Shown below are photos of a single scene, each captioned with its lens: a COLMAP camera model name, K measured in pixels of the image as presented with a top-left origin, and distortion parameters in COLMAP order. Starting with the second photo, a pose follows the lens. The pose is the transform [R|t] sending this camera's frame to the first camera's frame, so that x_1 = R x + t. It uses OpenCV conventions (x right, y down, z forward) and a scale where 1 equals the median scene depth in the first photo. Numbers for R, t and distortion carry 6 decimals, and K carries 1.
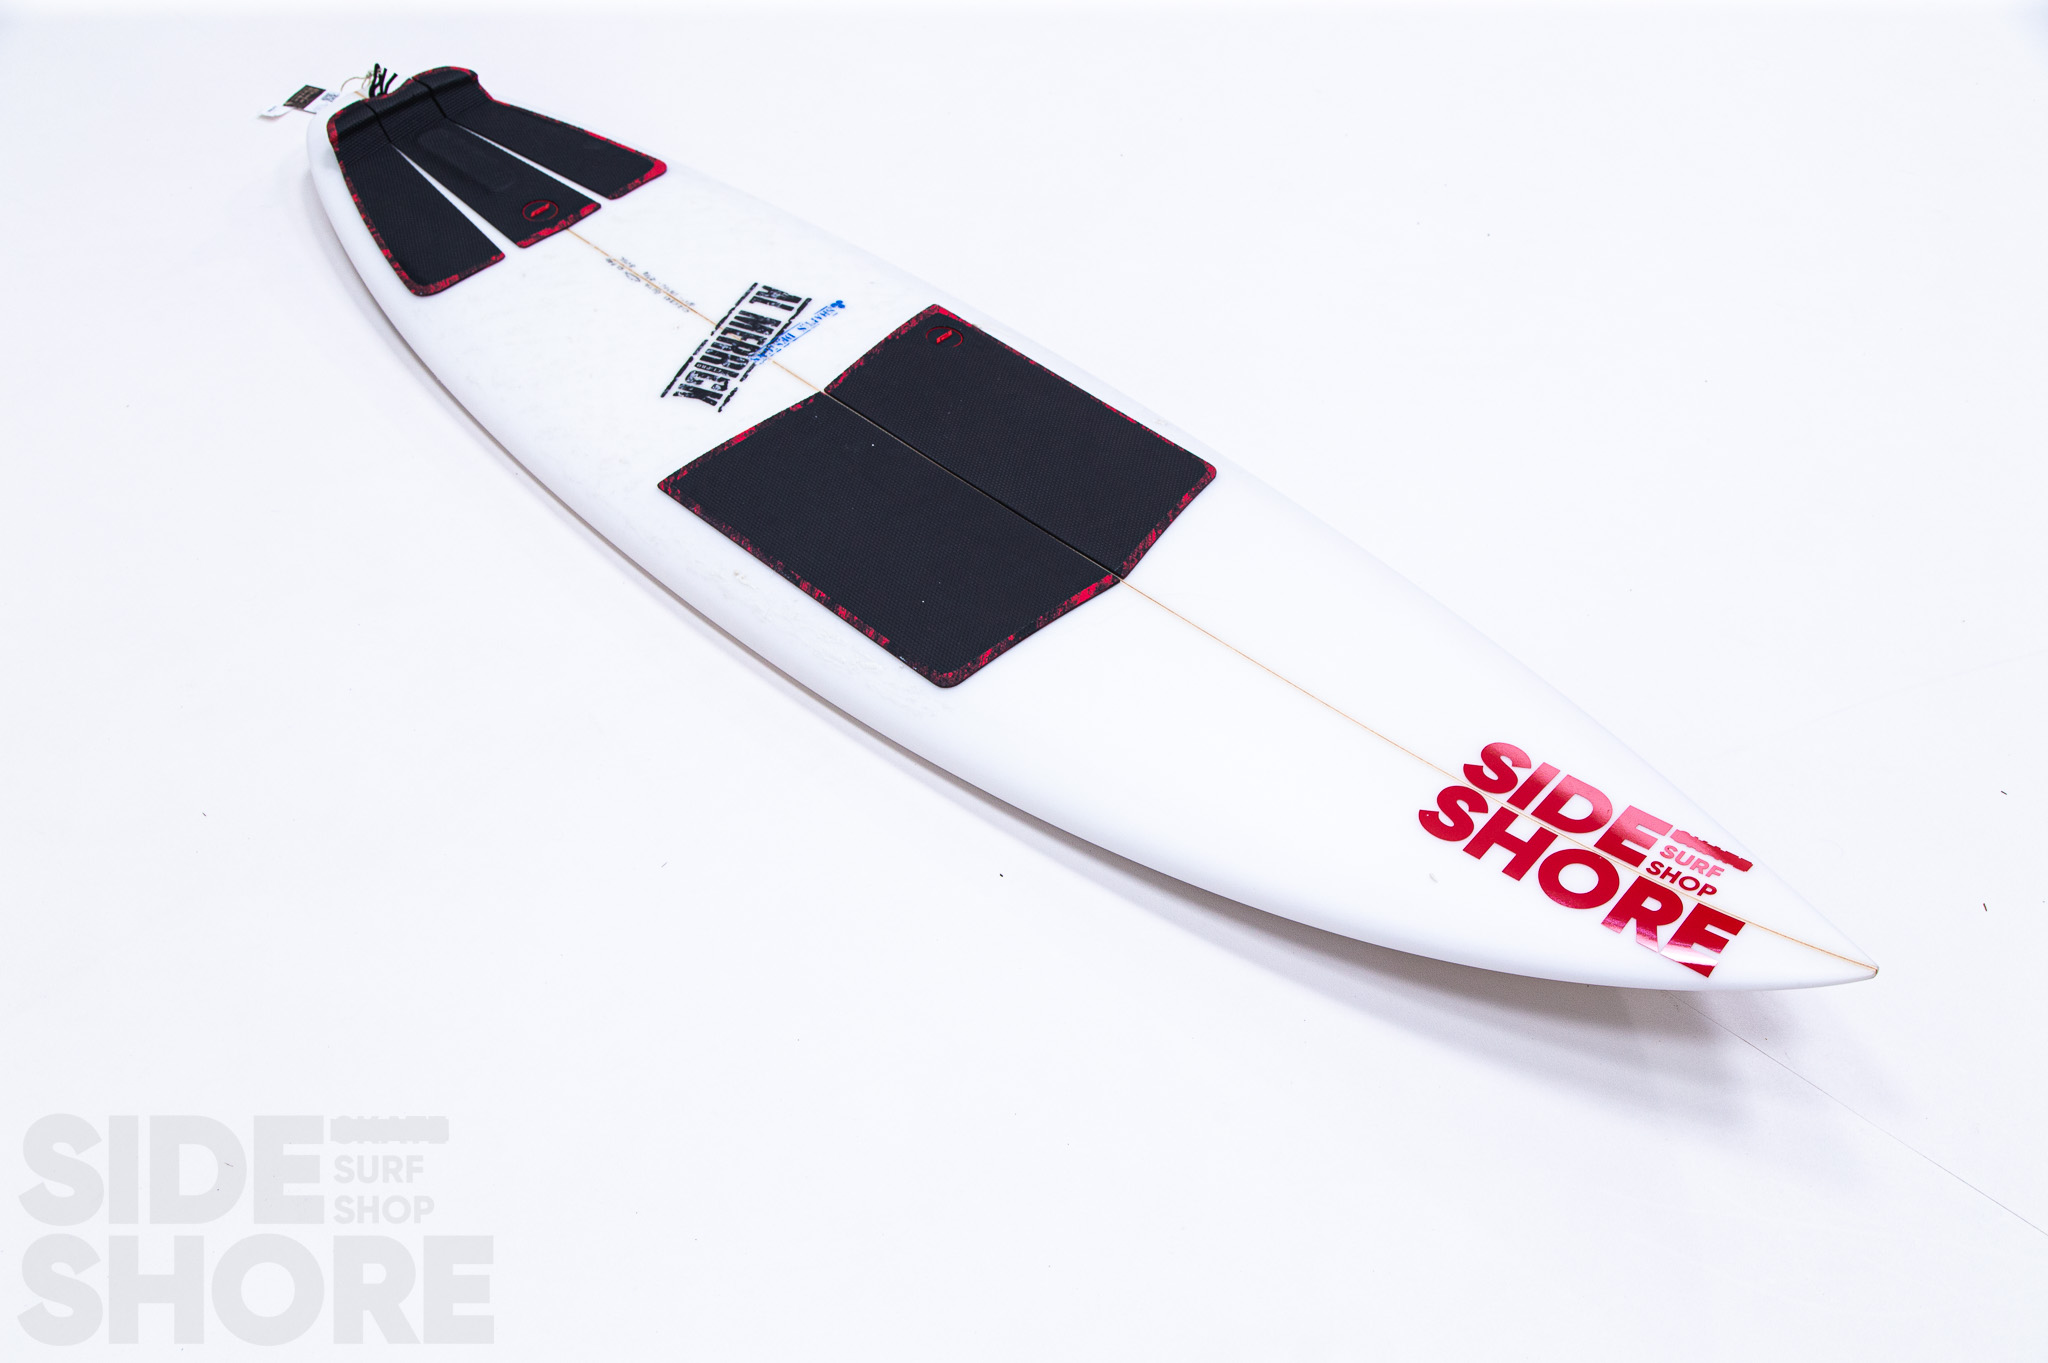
lens RADIAL K [[1864.8, 0, 1025.8], [0, 1864.8, 681.8], [0, 0, 1]] dist [-0.000330, 0.000000]
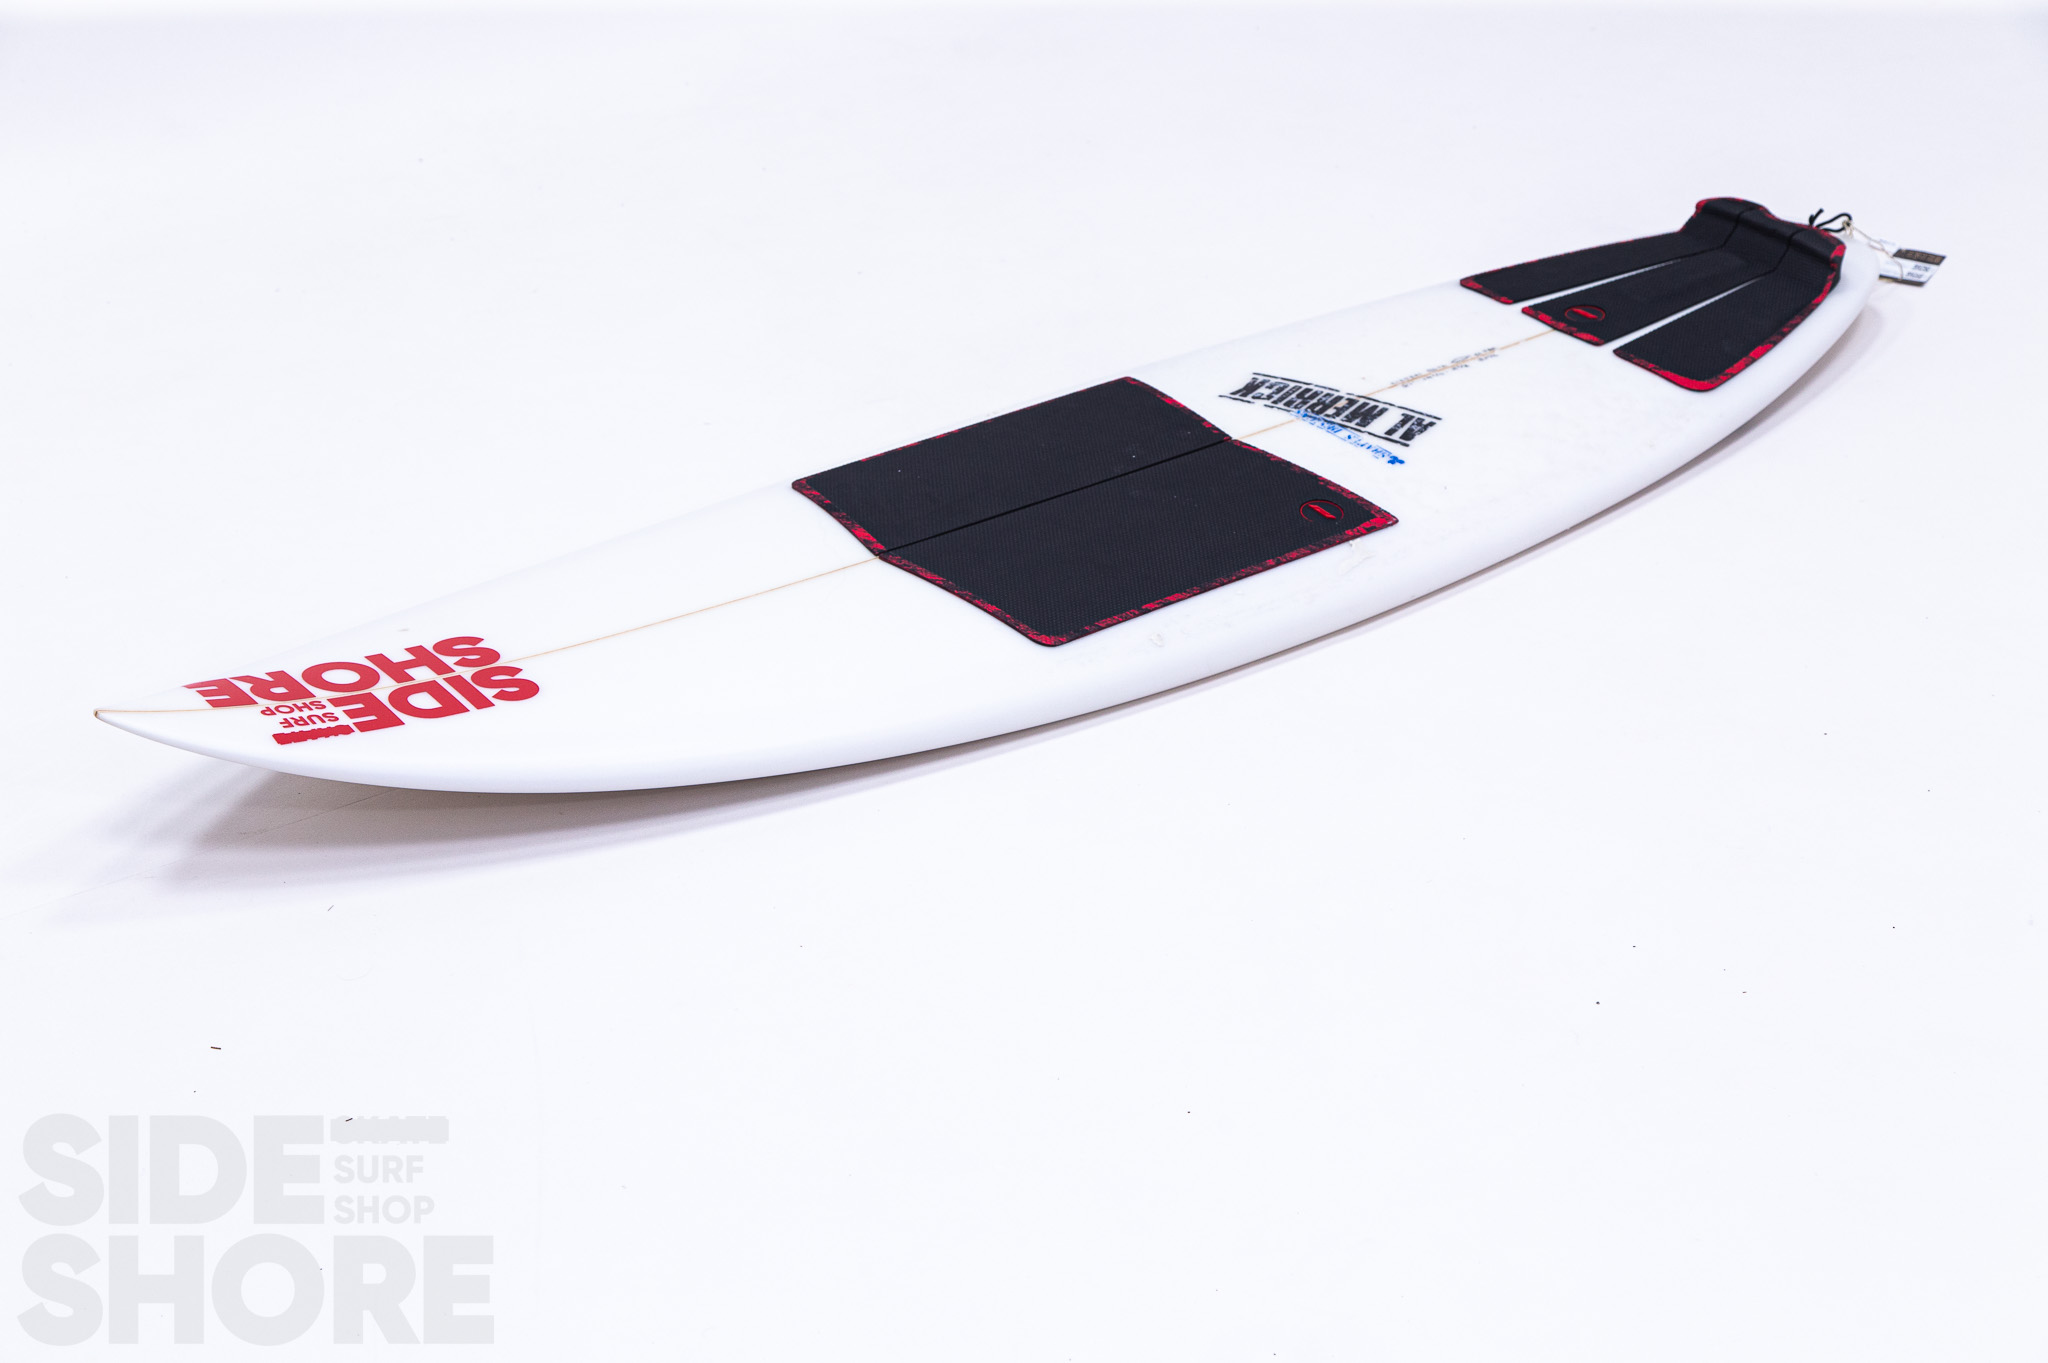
lens RADIAL K [[3557.2, 0, 1027.0], [0, 3557.2, 676.5], [0, 0, 1]] dist [-0.004210, 0.000000]
pose [[-0.204911, 0.465612, -0.860940, 1.418160], [-0.726300, 0.517309, 0.452636, -0.785209], [0.656125, 0.718051, 0.232172, 0.594763]]
